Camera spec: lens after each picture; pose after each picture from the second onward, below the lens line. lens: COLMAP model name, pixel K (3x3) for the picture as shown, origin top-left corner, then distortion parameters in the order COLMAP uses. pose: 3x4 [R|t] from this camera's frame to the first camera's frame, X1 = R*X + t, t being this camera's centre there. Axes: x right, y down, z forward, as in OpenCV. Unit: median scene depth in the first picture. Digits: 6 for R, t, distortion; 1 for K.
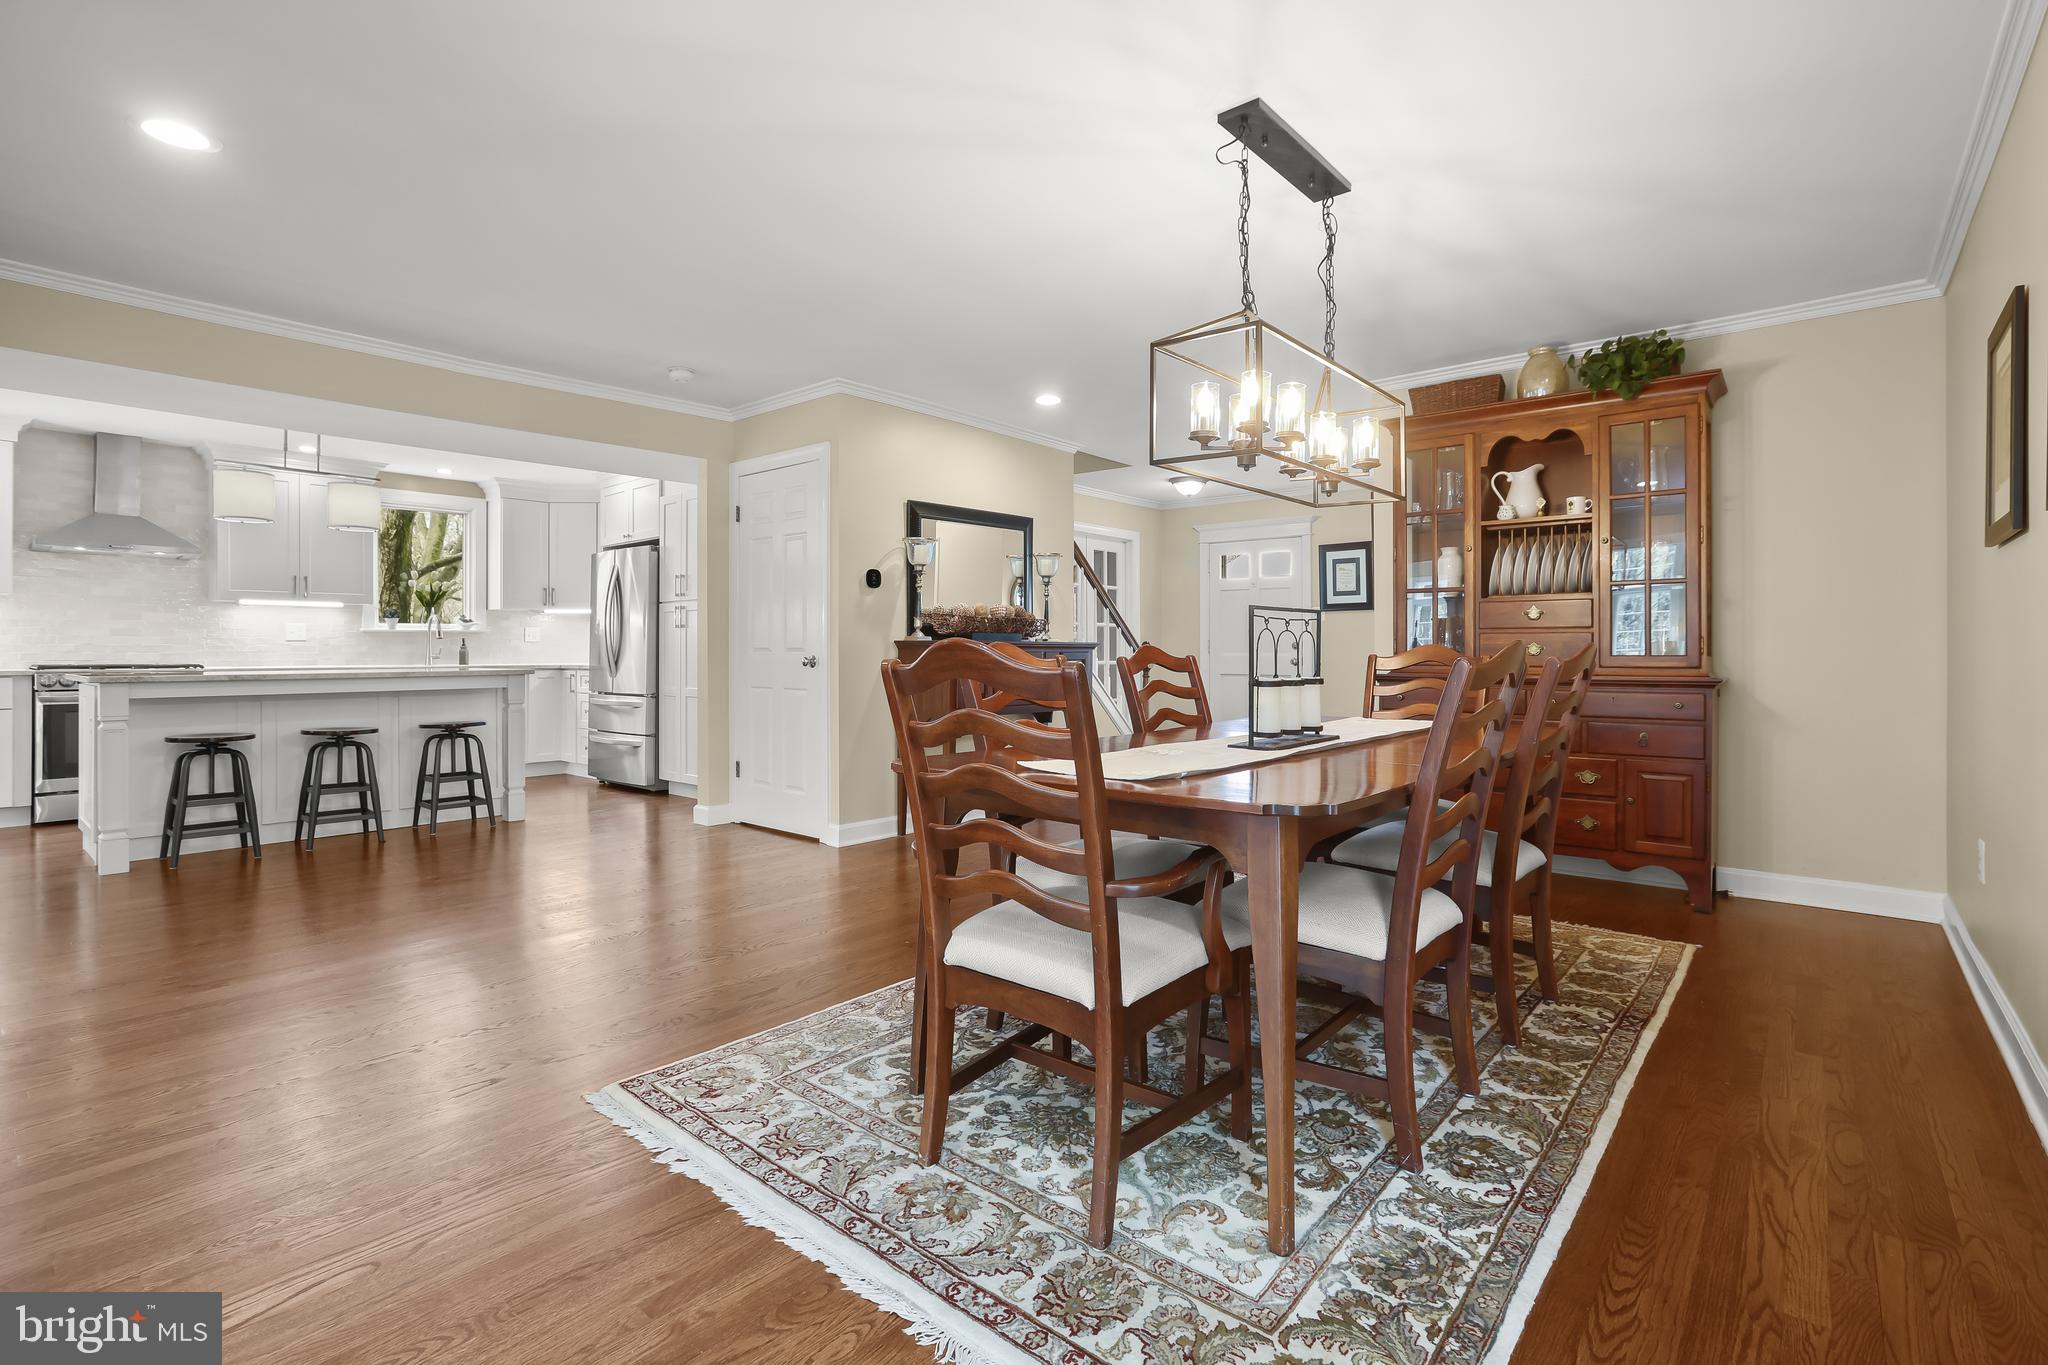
lens RADIAL K [[942.9, 0, 1013.3], [0, 942.9, 638.0], [0, 0, 1]] dist [0.002524, 0.001208]
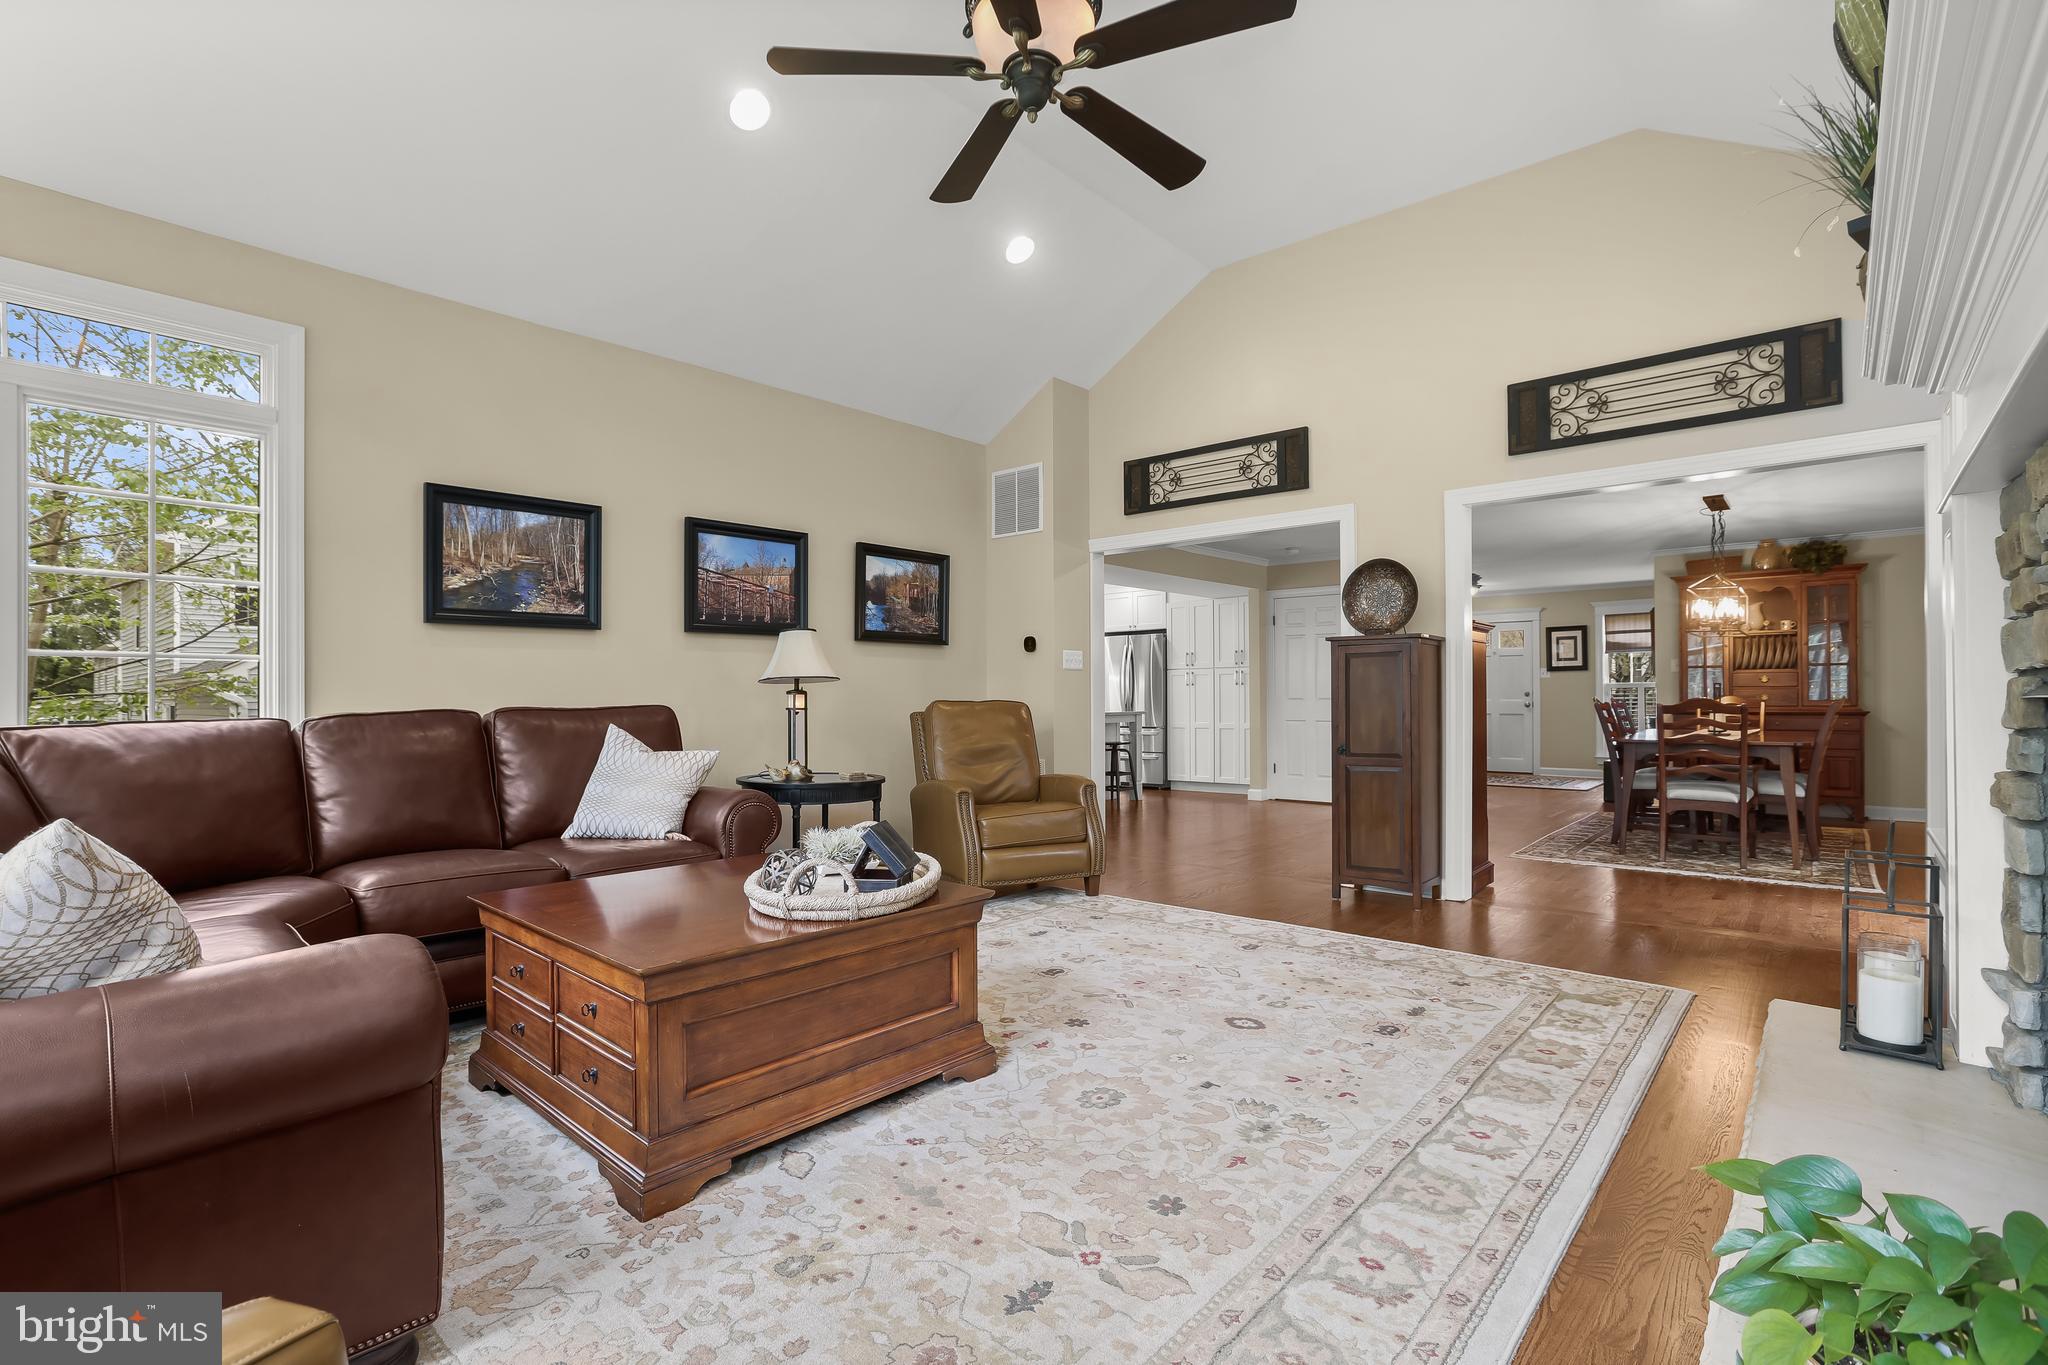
lens RADIAL K [[926.8, 0, 1024.0], [0, 926.8, 682.5], [0, 0, 1]] dist [-0.002878, 0.000037]
pose [[0.999925, -0.002861, -0.011882, -0.605047], [0.002829, 0.999992, -0.002718, -0.011780], [0.011889, 0.002684, 0.999926, -0.590929]]
